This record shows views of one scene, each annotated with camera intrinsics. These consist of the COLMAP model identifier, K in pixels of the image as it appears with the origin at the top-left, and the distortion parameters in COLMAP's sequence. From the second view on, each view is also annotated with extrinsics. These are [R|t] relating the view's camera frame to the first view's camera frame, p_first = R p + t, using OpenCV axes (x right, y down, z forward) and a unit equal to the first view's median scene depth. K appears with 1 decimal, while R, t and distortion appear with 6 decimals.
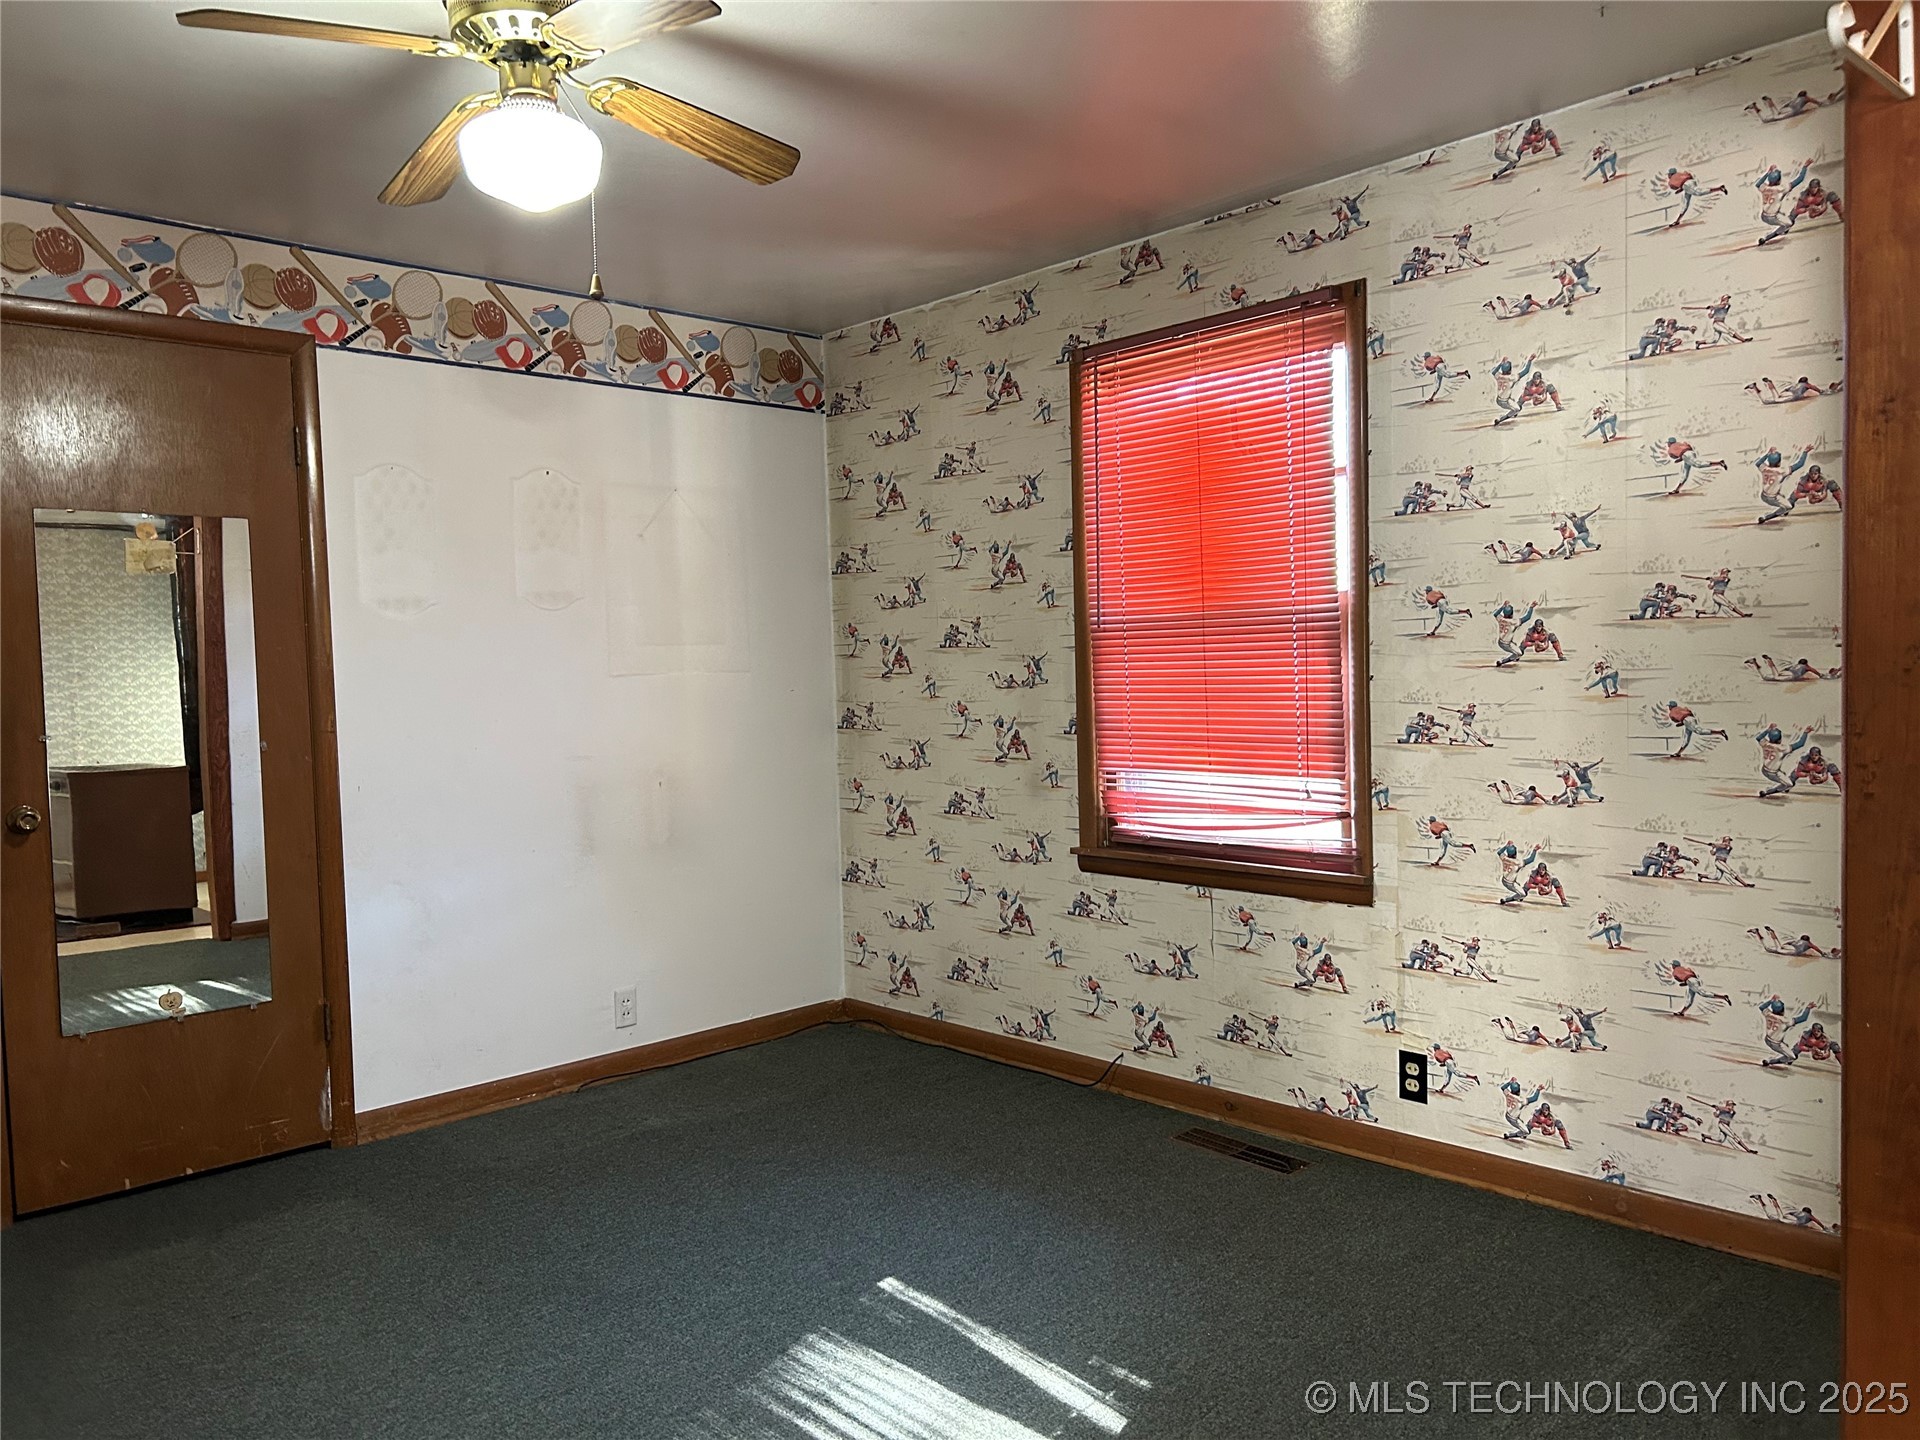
lens RADIAL K [[1456.0, 0, 966.3], [0, 1456.0, 735.9], [0, 0, 1]] dist [0.027180, -0.024985]
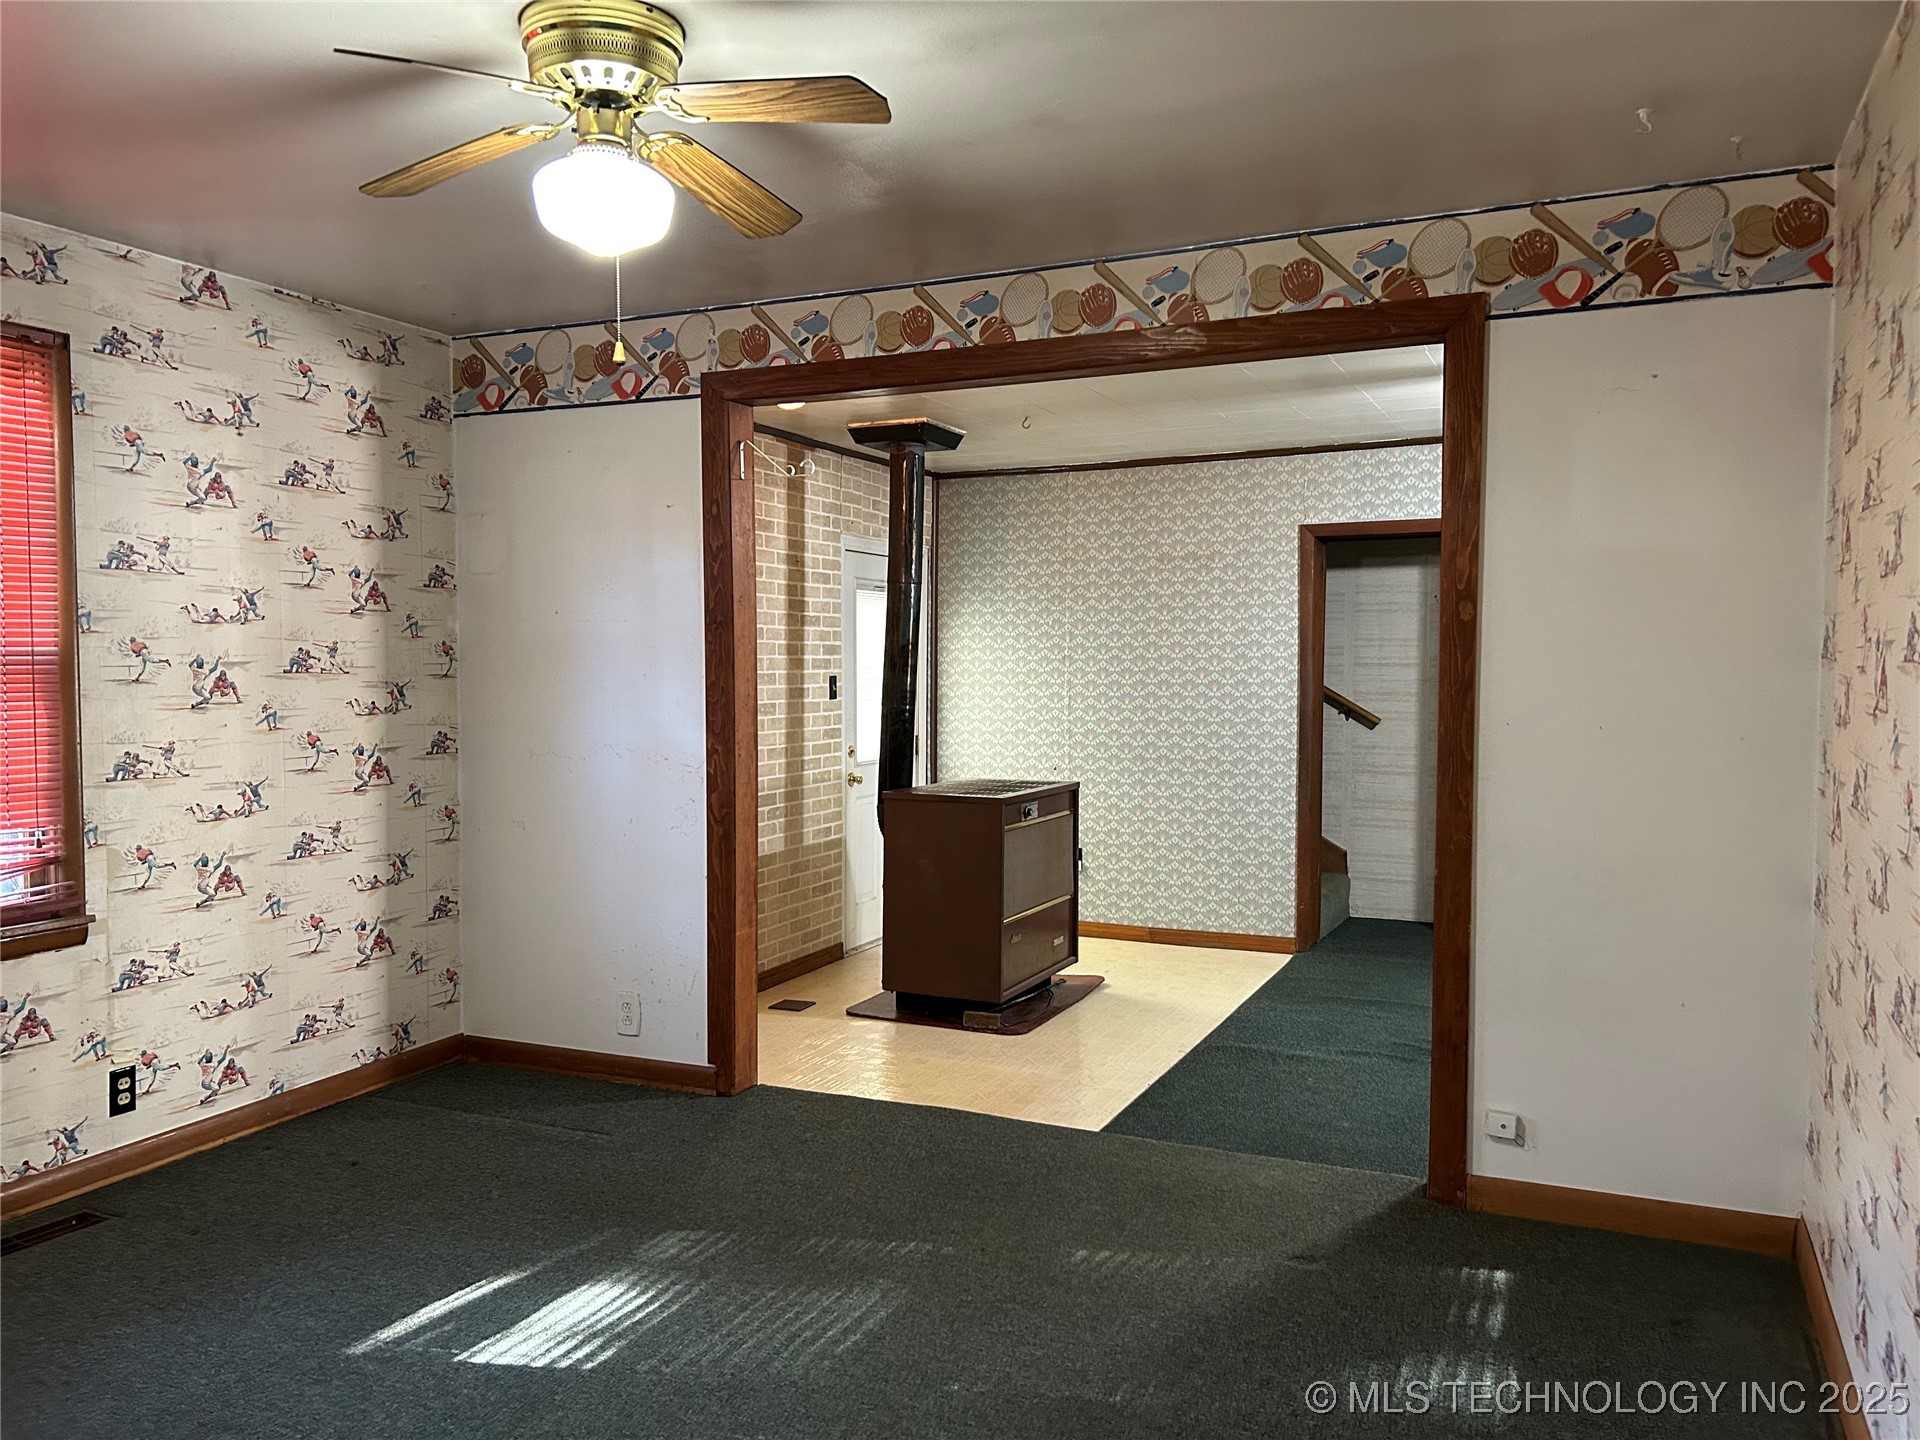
lens RADIAL K [[1456.0, 0, 955.2], [0, 1456.0, 728.1], [0, 0, 1]] dist [0.027180, -0.024985]
pose [[-0.388625, -0.019320, 0.921193, -0.977078], [0.053004, 0.997656, 0.043284, -0.050243], [-0.919870, 0.065649, -0.386690, 0.887917]]
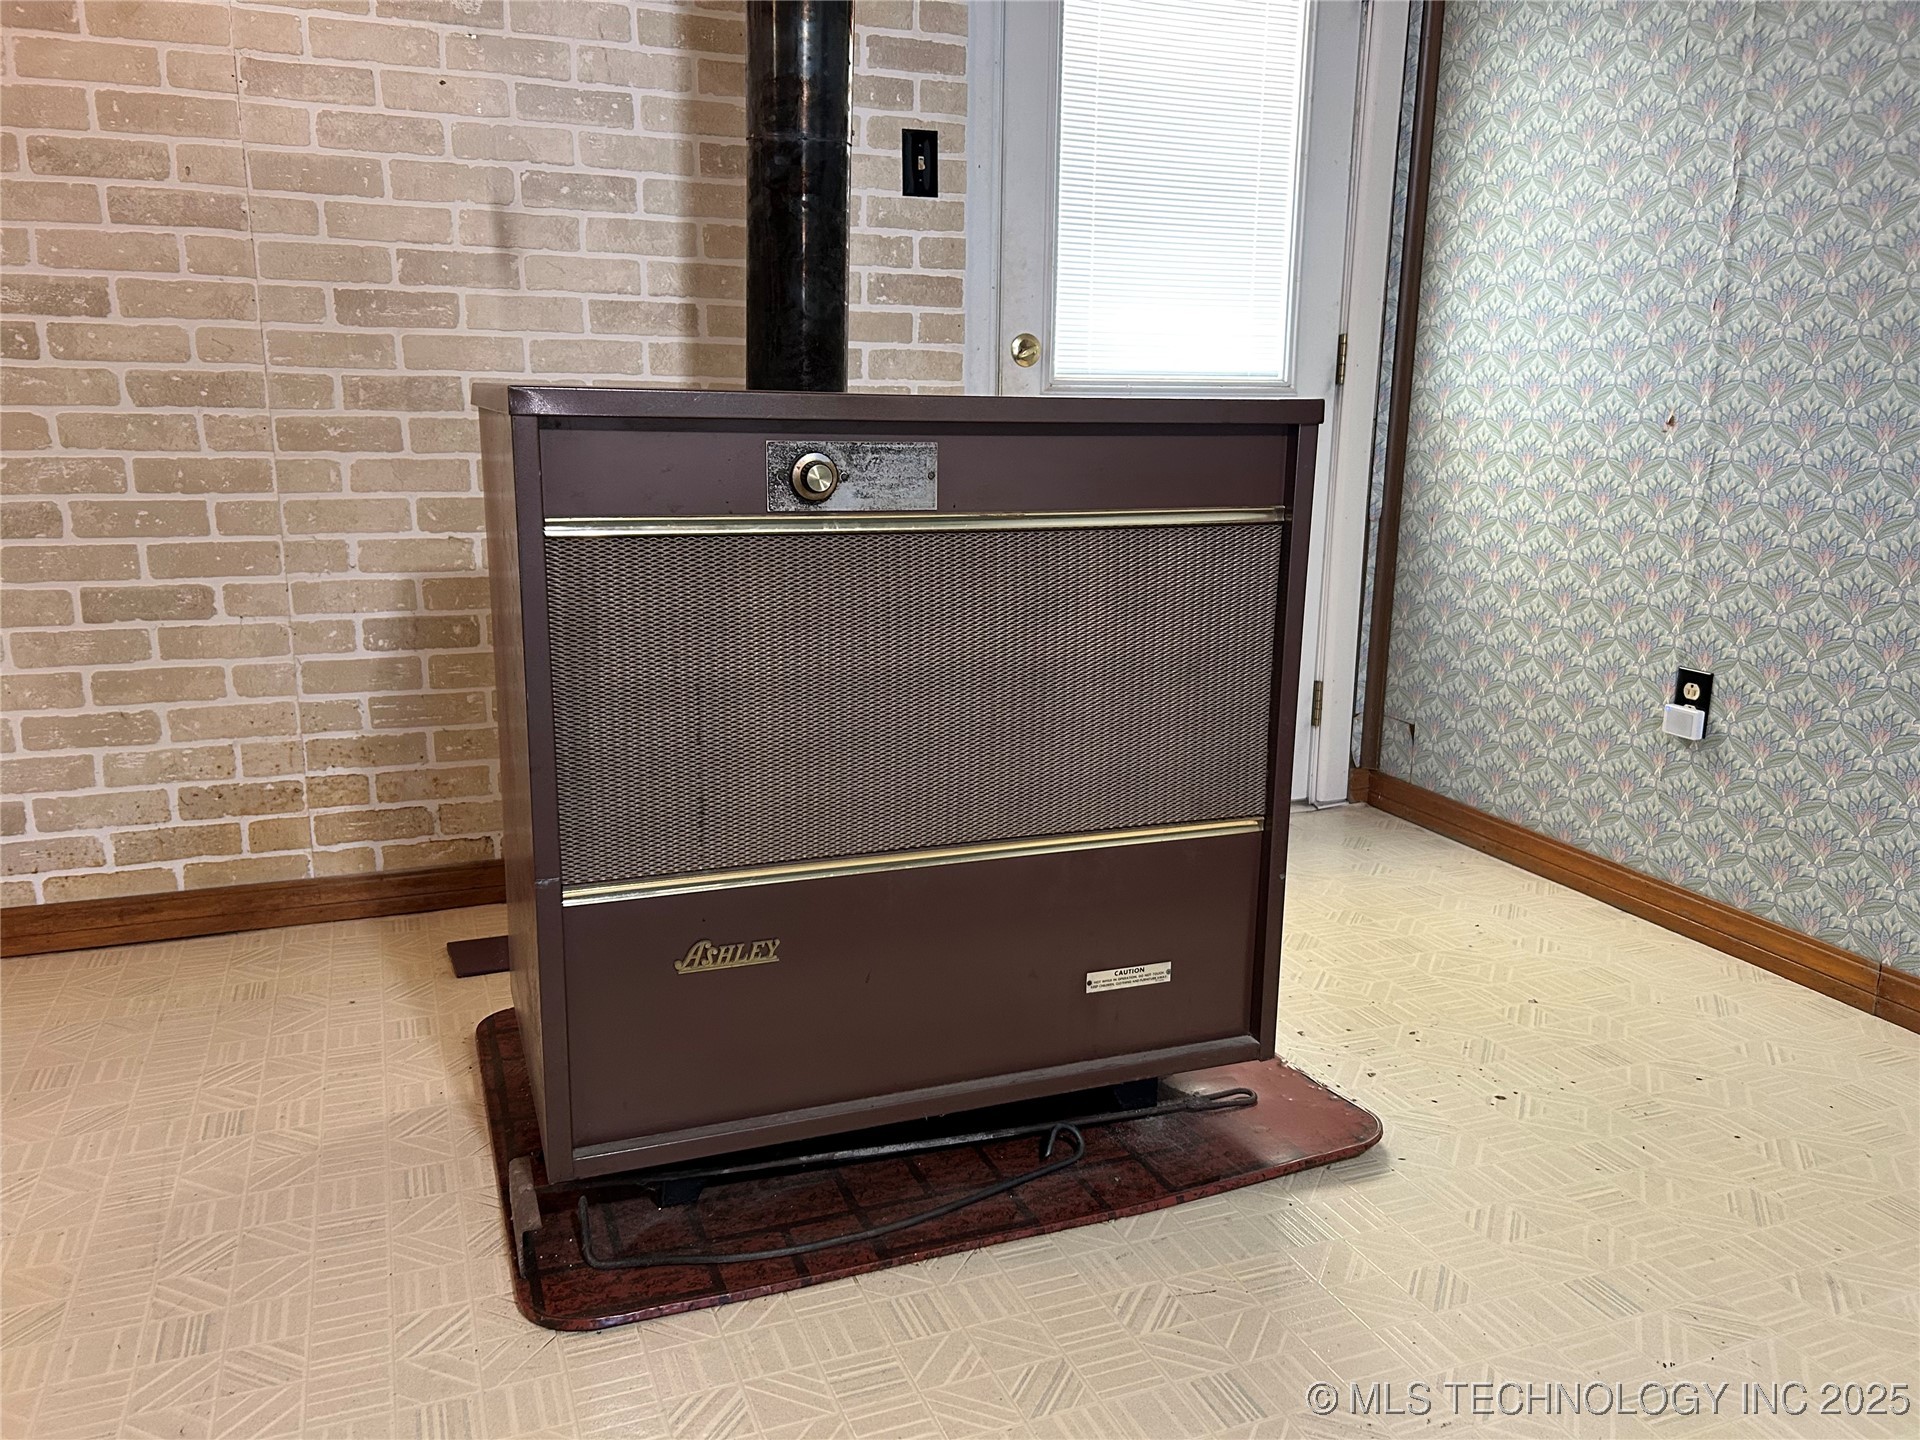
lens RADIAL K [[1456.0, 0, 971.4], [0, 1456.0, 732.4], [0, 0, 1]] dist [0.027180, -0.024985]
pose [[0.360813, -0.174595, 0.916150, 0.284070], [0.024795, 0.983769, 0.177716, 0.144476], [-0.932309, -0.041406, 0.359286, -0.122232]]
